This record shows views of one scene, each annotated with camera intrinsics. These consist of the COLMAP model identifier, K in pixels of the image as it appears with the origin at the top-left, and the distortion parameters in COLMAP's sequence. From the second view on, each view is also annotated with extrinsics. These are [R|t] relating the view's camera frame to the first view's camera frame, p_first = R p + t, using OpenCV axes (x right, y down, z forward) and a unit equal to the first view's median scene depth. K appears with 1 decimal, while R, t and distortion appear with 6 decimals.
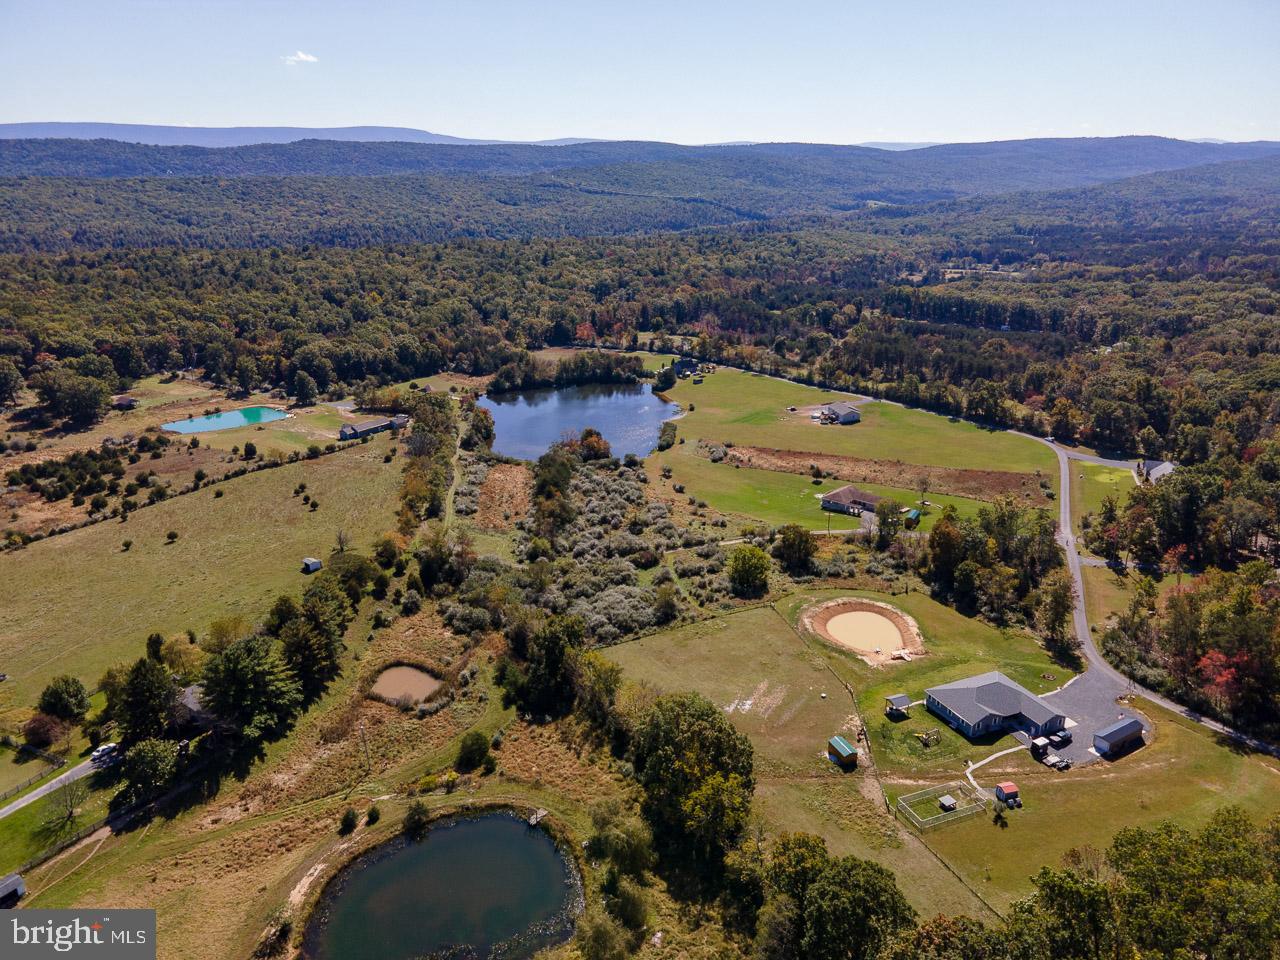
lens RADIAL K [[932.4, 0, 635.7], [0, 932.4, 479.1], [0, 0, 1]] dist [0.007515, 0.035121]
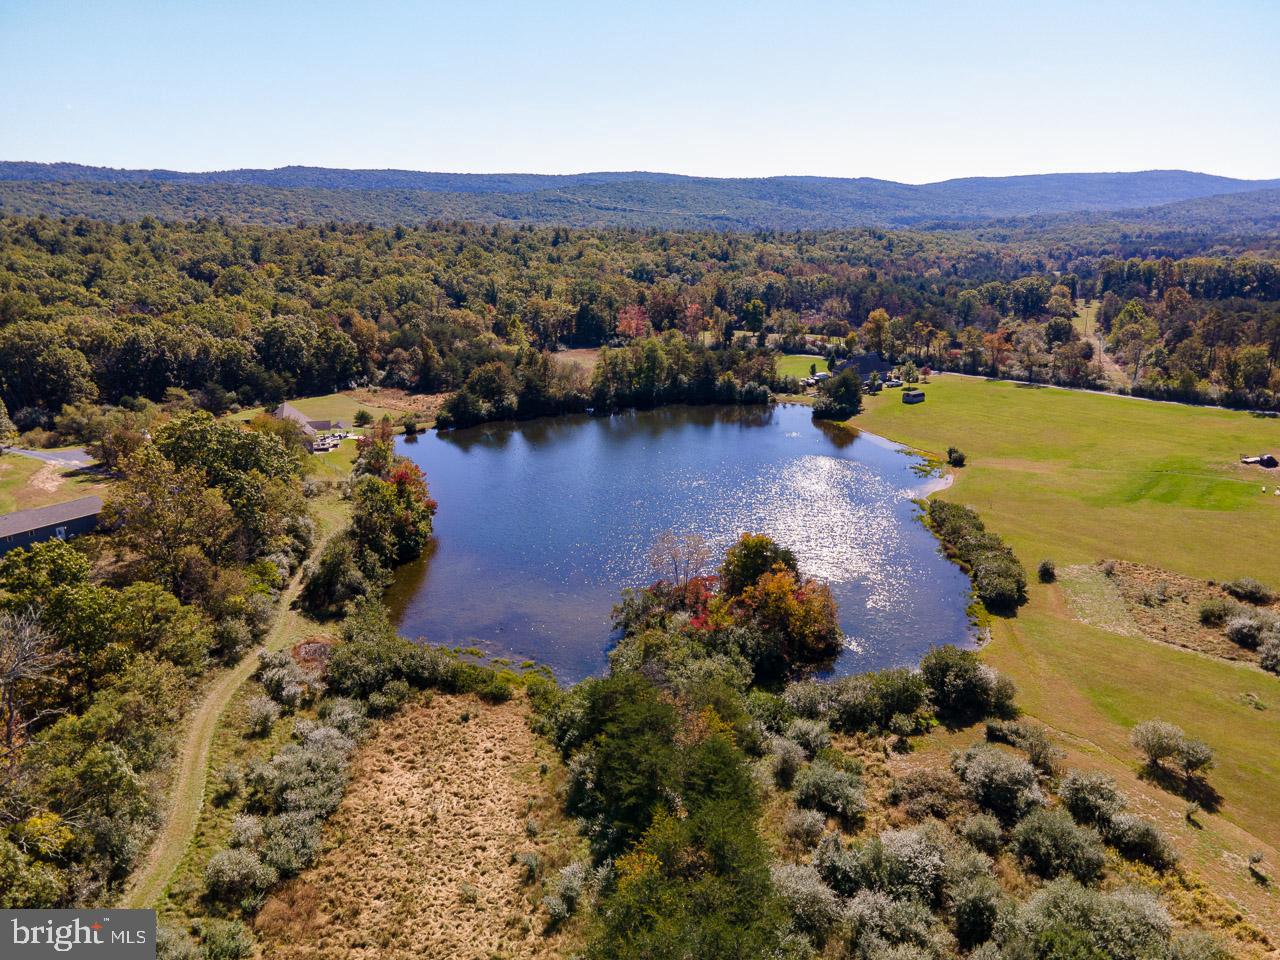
lens RADIAL K [[932.4, 0, 635.7], [0, 932.4, 479.1], [0, 0, 1]] dist [0.007515, 0.035121]
pose [[0.999986, -0.004953, -0.001747, -0.060109], [0.004864, 0.998834, -0.048024, -0.041595], [0.001983, 0.048015, 0.998845, 0.510236]]
